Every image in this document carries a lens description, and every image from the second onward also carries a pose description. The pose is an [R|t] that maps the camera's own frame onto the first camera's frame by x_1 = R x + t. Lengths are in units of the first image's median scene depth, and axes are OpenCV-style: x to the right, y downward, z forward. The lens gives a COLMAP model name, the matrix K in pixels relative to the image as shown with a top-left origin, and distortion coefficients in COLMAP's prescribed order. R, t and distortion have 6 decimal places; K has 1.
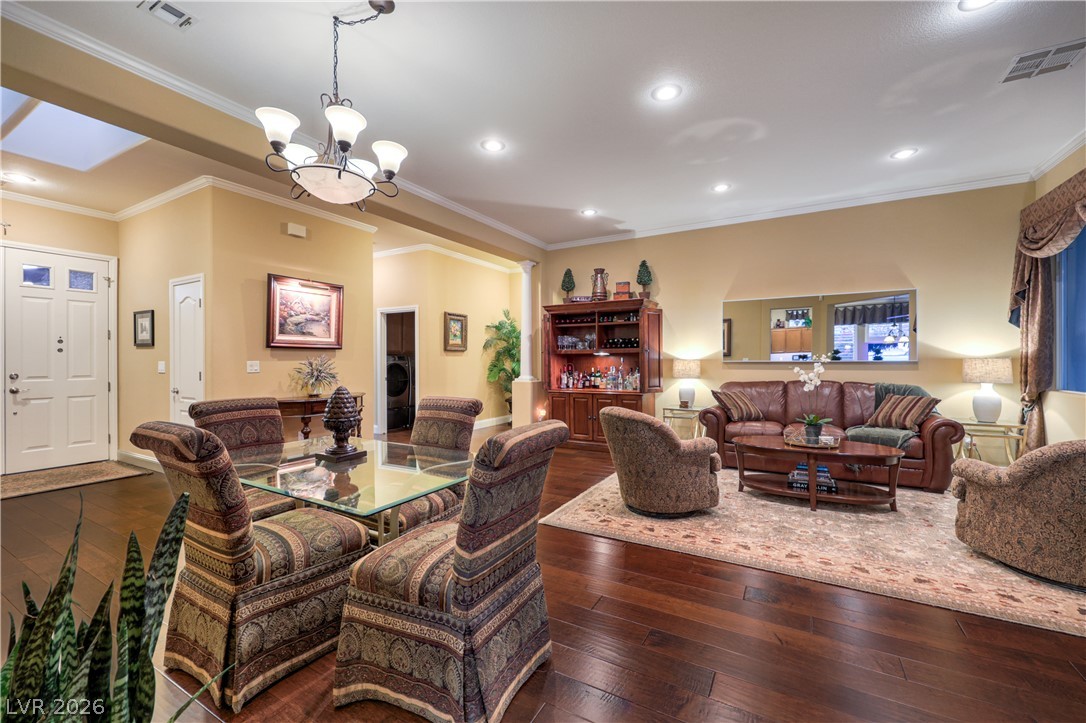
lens RADIAL K [[440.4, 0, 549.5], [0, 440.4, 359.1], [0, 0, 1]] dist [-0.000438, -0.000341]
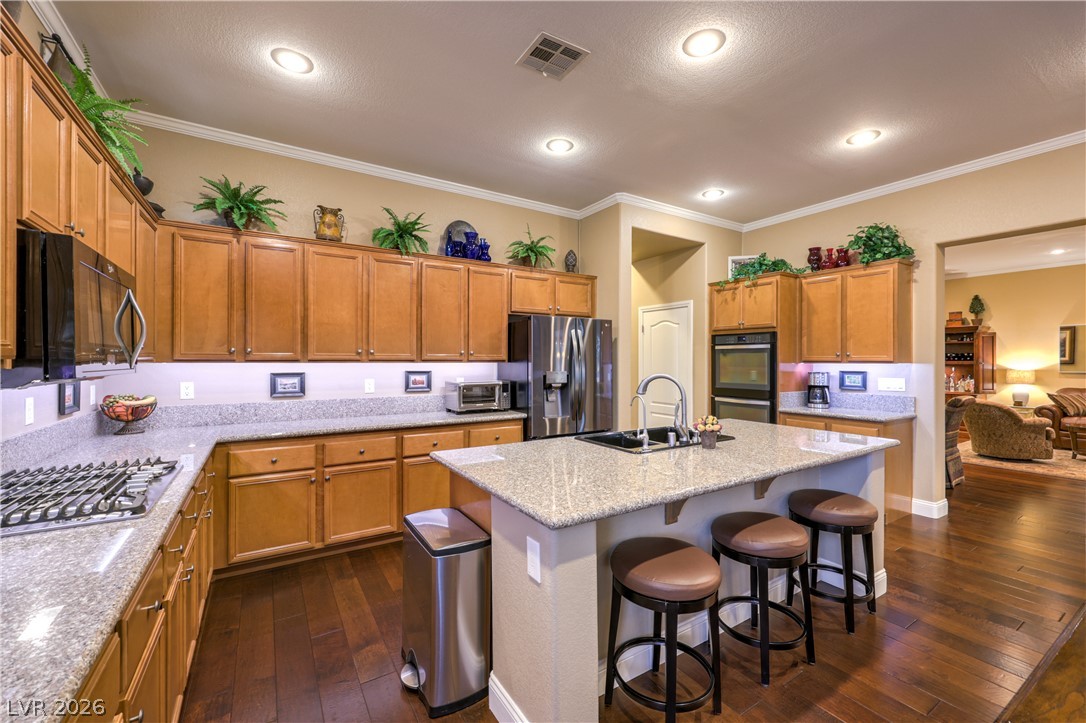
lens RADIAL K [[440.4, 0, 549.5], [0, 440.4, 359.1], [0, 0, 1]] dist [-0.000438, -0.000341]
pose [[0.880748, 0.005773, -0.473549, -0.310649], [-0.005467, 0.999983, 0.002024, -0.026392], [0.473553, 0.000806, 0.880765, -0.837220]]
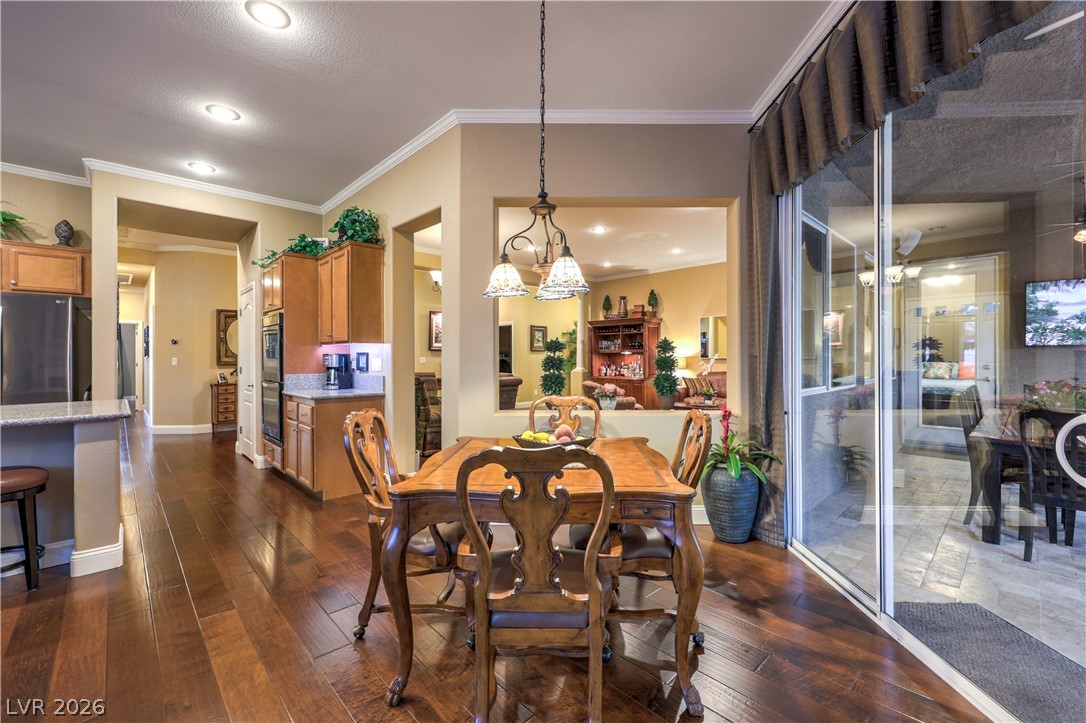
lens RADIAL K [[455.1, 0, 550.2], [0, 455.1, 359.1], [0, 0, 1]] dist [0.001449, 0.000047]
pose [[0.957017, 0.003716, -0.290007, 0.346909], [-0.001941, 0.999978, 0.006409, -0.000855], [0.290025, -0.005571, 0.957003, -0.590945]]
